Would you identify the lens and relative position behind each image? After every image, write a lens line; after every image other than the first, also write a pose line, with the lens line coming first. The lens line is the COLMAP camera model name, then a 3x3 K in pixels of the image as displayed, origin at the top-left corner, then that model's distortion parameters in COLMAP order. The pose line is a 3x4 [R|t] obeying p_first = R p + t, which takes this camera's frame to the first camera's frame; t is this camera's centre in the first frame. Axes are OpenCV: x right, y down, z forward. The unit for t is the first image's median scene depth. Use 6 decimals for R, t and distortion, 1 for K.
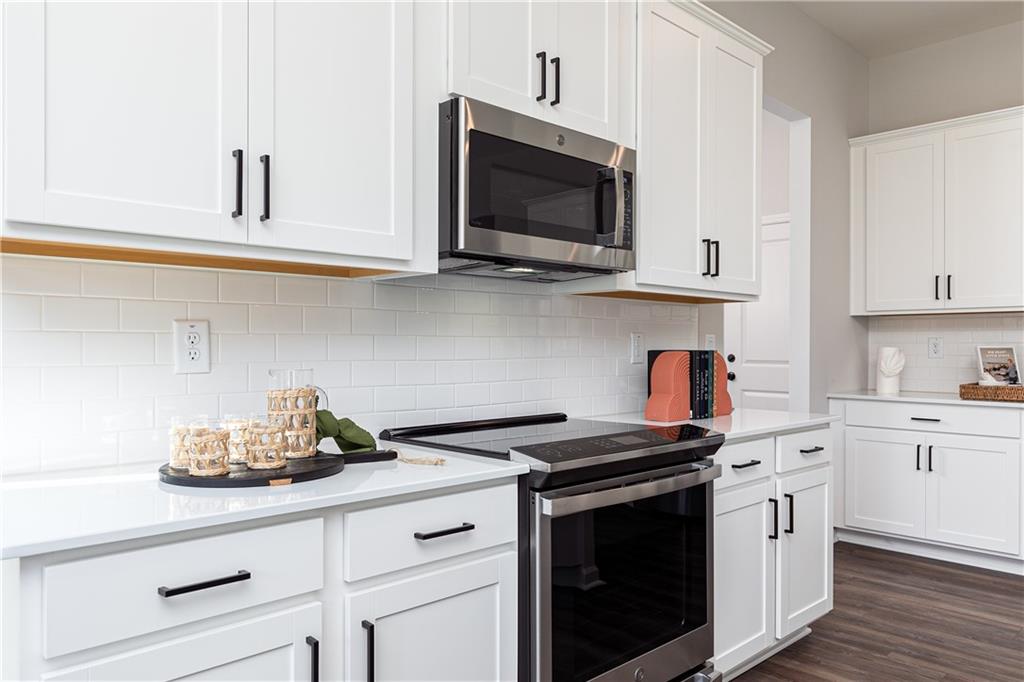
lens RADIAL K [[740.4, 0, 512.0], [0, 740.4, 341.0], [0, 0, 1]] dist [-0.004675, 0.000166]
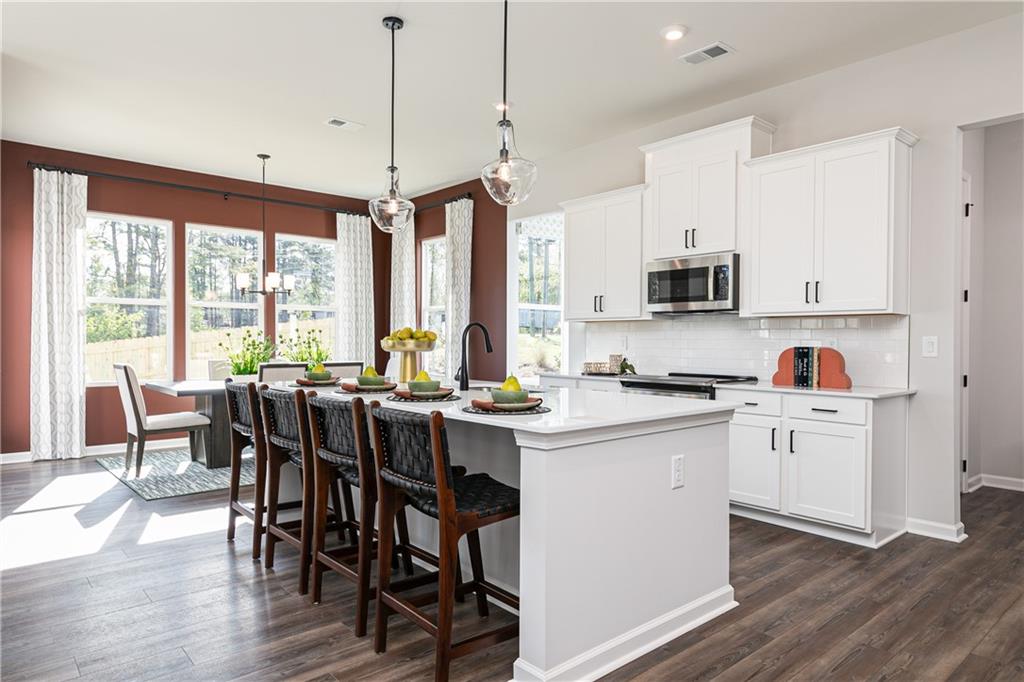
lens RADIAL K [[631.5, 0, 512.0], [0, 631.5, 341.0], [0, 0, 1]] dist [0.003487, 0.001074]
pose [[-0.060165, -0.004696, -0.998177, 1.772401], [-0.003622, 0.999983, -0.004487, 0.007362], [0.998182, 0.003345, -0.060181, 0.406955]]
